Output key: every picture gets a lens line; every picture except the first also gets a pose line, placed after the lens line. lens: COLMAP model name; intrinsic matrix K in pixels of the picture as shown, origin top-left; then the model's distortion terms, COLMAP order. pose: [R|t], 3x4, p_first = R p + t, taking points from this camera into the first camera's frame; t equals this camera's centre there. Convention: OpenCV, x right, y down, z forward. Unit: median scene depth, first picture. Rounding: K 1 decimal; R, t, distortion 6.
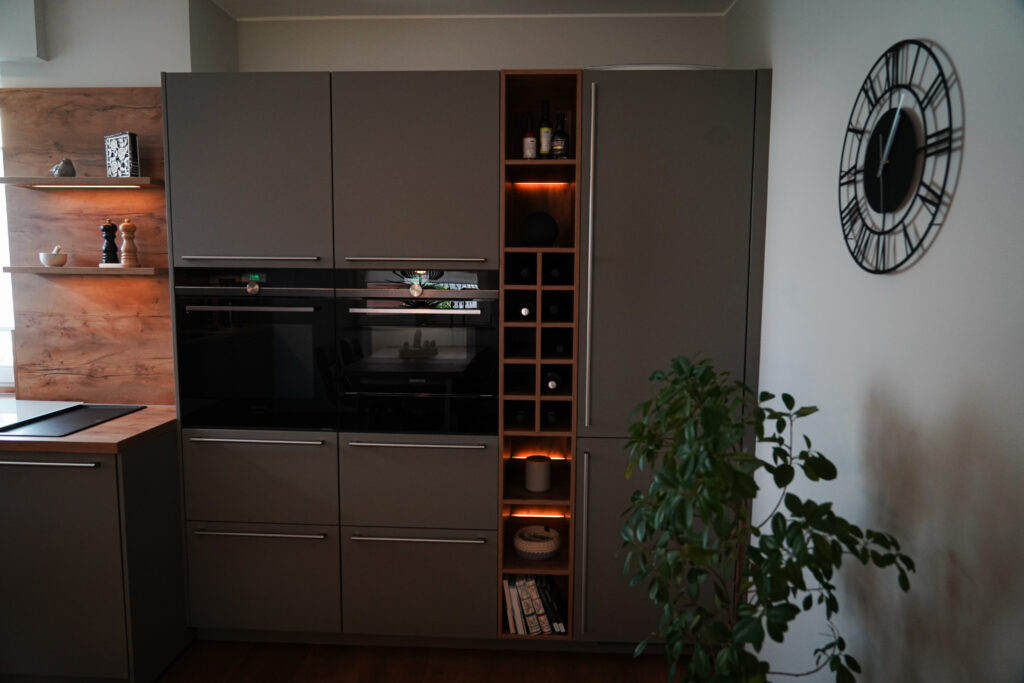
lens RADIAL K [[728.0, 0, 527.0], [0, 728.0, 352.8], [0, 0, 1]] dist [-0.043968, 0.047079]
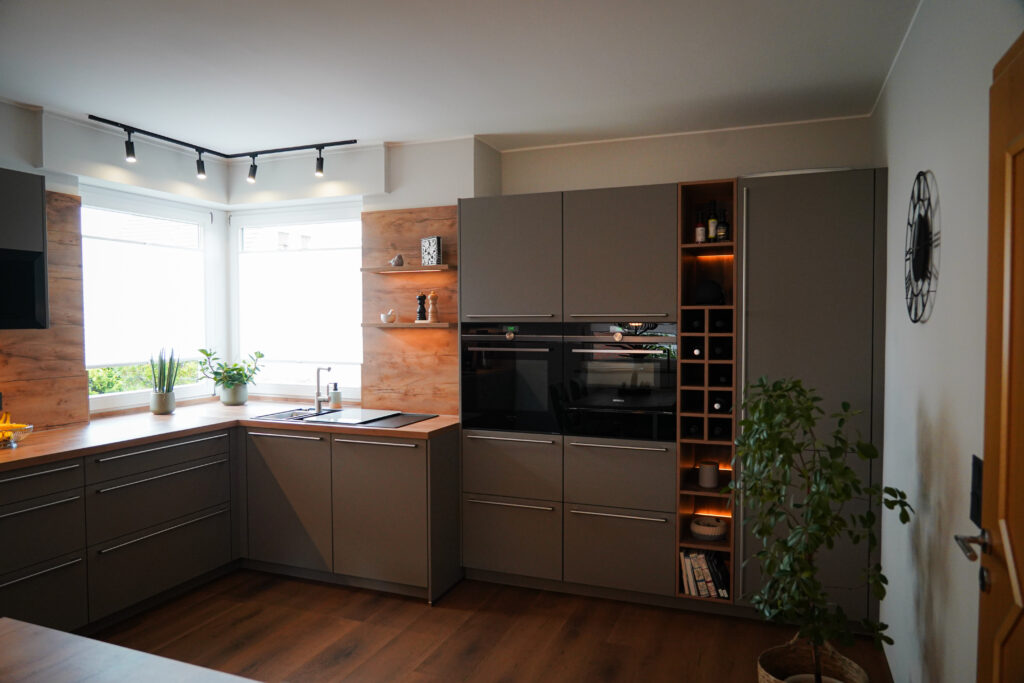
lens RADIAL K [[728.0, 0, 527.0], [0, 728.0, 352.8], [0, 0, 1]] dist [-0.043968, 0.047079]
pose [[0.950071, 0.001668, -0.312031, 0.118670], [-0.023524, 0.997523, -0.066294, 0.042430], [0.311147, 0.070324, 0.947756, -0.393377]]
